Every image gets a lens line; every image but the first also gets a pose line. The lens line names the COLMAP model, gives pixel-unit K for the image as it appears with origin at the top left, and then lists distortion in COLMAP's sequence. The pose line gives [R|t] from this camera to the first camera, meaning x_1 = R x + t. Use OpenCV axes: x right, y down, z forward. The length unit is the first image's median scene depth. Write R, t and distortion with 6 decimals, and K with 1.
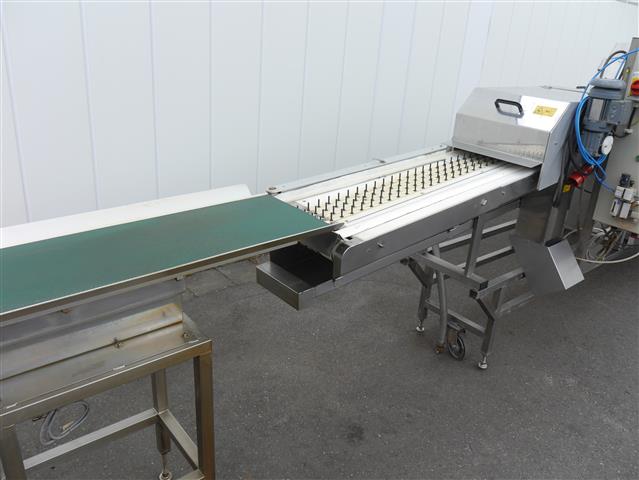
lens RADIAL K [[524.0, 0, 320.0], [0, 524.0, 237.7], [0, 0, 1]] dist [-0.041593, 0.017690]
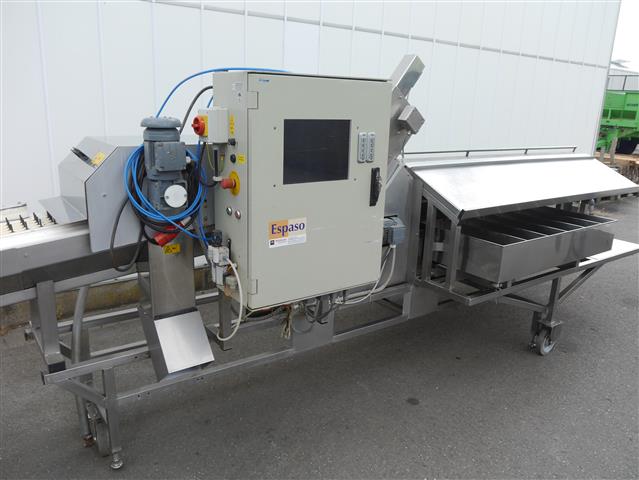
lens RADIAL K [[524.0, 0, 318.8], [0, 524.0, 240.0], [0, 0, 1]] dist [-0.041593, 0.017690]
pose [[0.997424, -0.011159, -0.070855, 0.798196], [0.002742, 0.993034, -0.117795, -0.010773], [0.071676, 0.117298, 0.990507, 0.195822]]
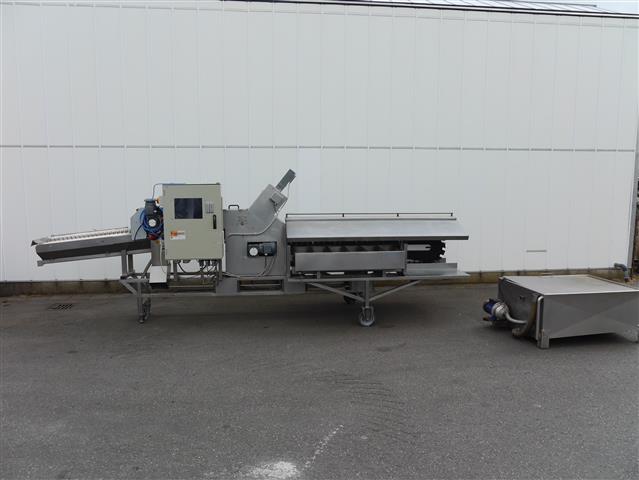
lens RADIAL K [[524.0, 0, 317.6], [0, 524.0, 238.5], [0, 0, 1]] dist [-0.041593, 0.017690]
pose [[0.823931, -0.008382, -0.566629, 2.590094], [-0.154125, 0.958885, -0.238296, 0.373263], [0.545329, 0.283671, 0.788763, -0.560022]]
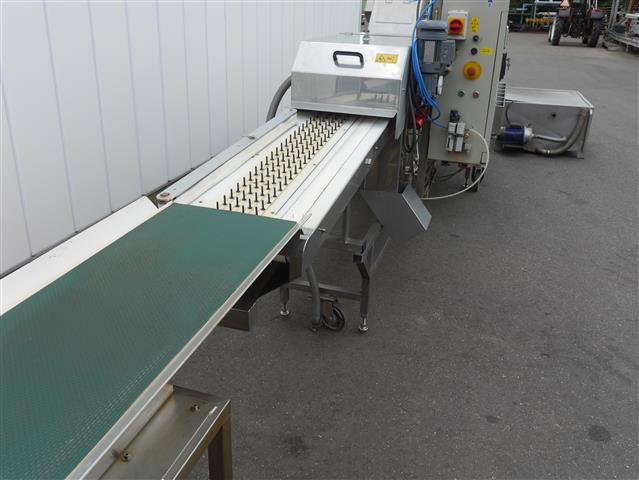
lens RADIAL K [[577.7, 0, 318.7], [0, 577.7, 239.0], [0, 0, 1]] dist [-0.021585, -0.000694]
pose [[0.842825, -0.252232, 0.475421, -0.262862], [0.229040, 0.967490, 0.107255, -0.057121], [-0.487018, 0.018493, 0.873196, 0.112471]]
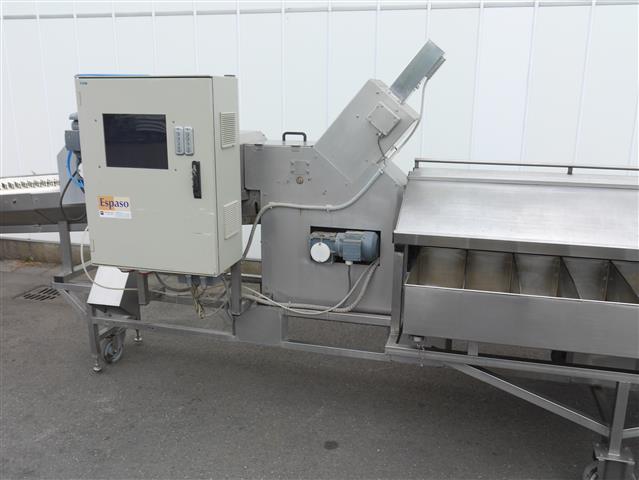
lens RADIAL K [[577.7, 0, 321.5], [0, 577.7, 237.3], [0, 0, 1]] dist [-0.021585, -0.000694]
pose [[0.572166, 0.137822, -0.808474, 1.777185], [-0.275756, 0.960715, -0.031380, -0.135209], [0.772389, 0.240896, 0.587694, 0.667311]]
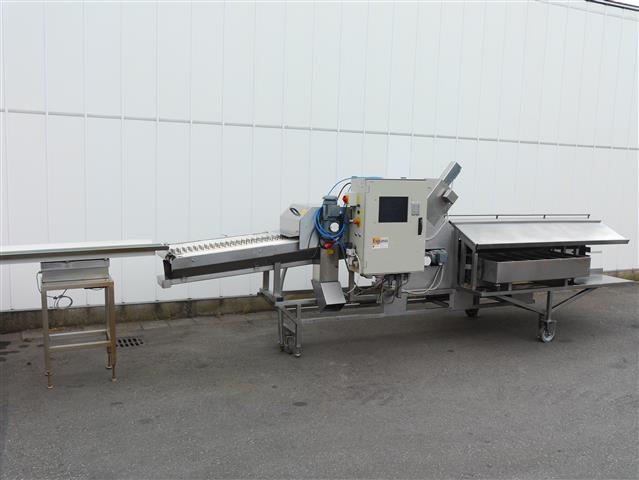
lens RADIAL K [[614.5, 0, 323.3], [0, 614.5, 241.3], [0, 0, 1]] dist [-0.010248, 0.000000]
pose [[0.967144, -0.009132, -0.254065, 1.063842], [-0.060056, 0.962865, -0.263220, 0.480513], [0.247034, 0.269830, 0.930680, -1.156771]]
